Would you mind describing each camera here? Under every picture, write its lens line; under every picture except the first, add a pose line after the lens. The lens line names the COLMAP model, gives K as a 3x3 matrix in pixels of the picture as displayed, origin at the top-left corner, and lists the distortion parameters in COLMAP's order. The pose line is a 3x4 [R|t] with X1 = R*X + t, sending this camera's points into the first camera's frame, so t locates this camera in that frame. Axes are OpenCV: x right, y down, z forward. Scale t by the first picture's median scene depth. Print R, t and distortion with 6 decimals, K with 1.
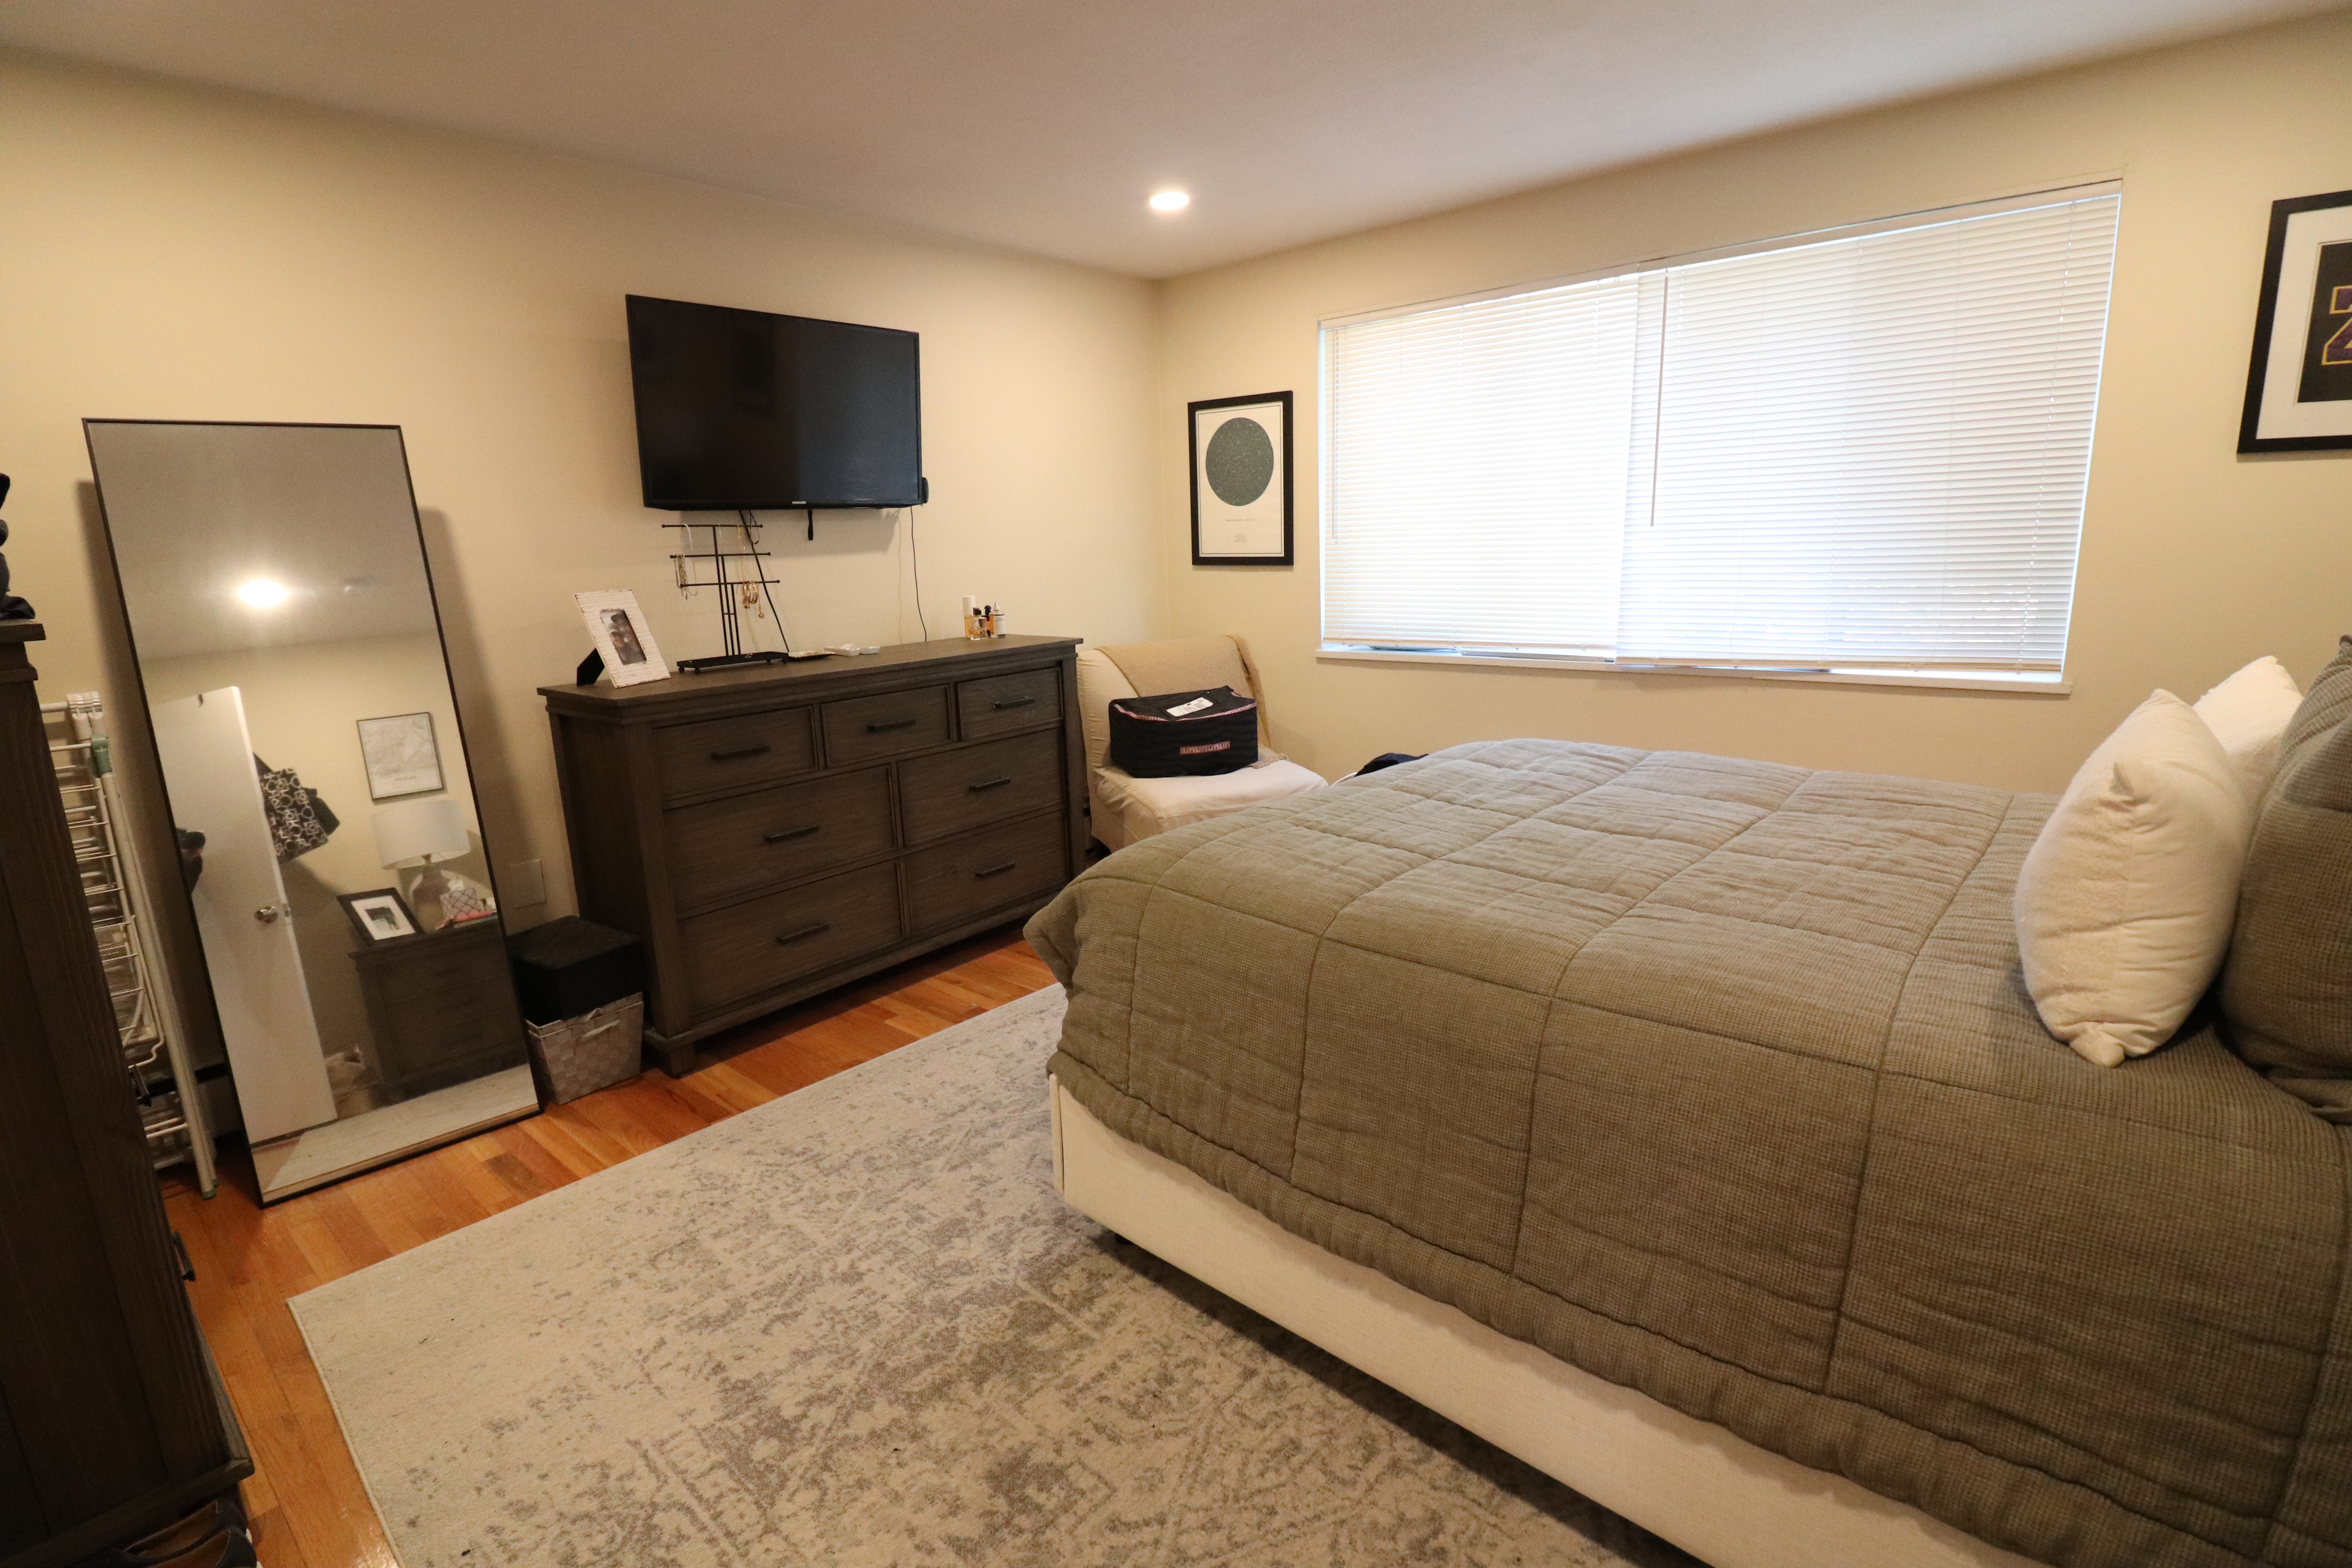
lens RADIAL K [[1109.2, 0, 1171.8], [0, 1109.2, 781.0], [0, 0, 1]] dist [-0.005493, -0.002412]
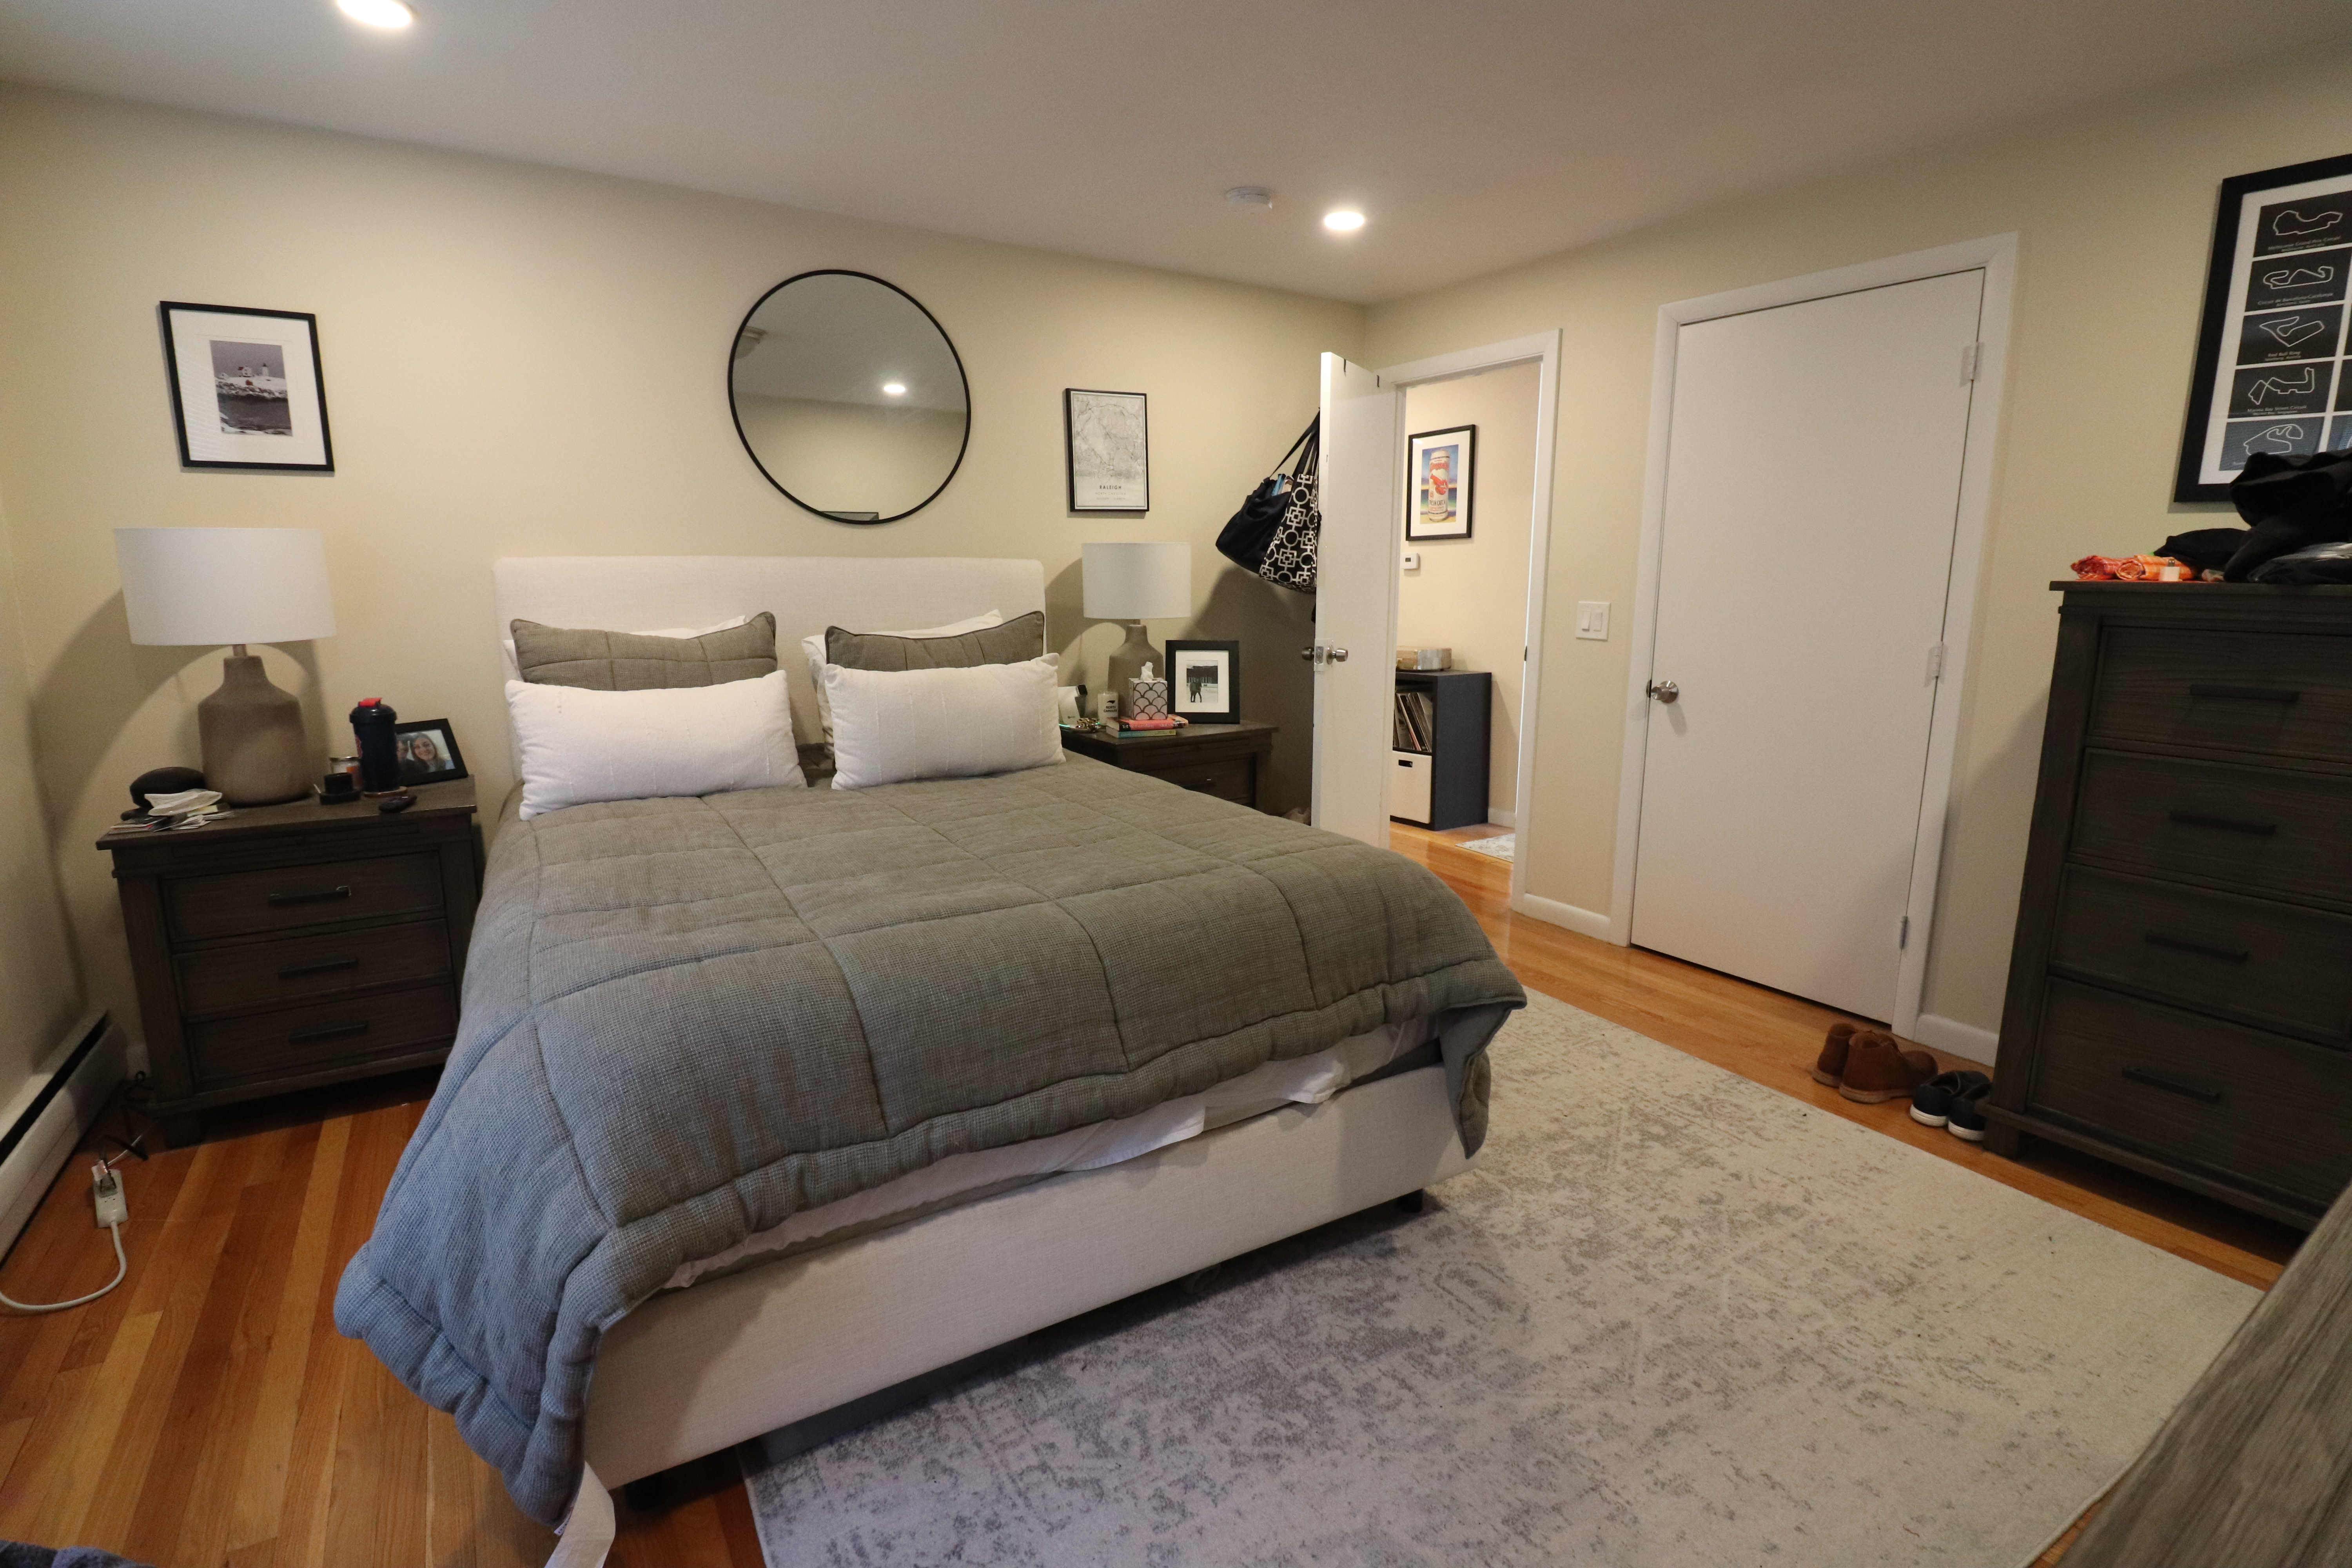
lens RADIAL K [[1109.2, 0, 1177.4], [0, 1109.2, 781.1], [0, 0, 1]] dist [-0.005493, -0.002412]
pose [[-0.959415, -0.014088, 0.281646, -0.121457], [0.095542, 0.923443, 0.371652, -0.393390], [-0.265319, 0.383478, -0.884619, 1.883435]]
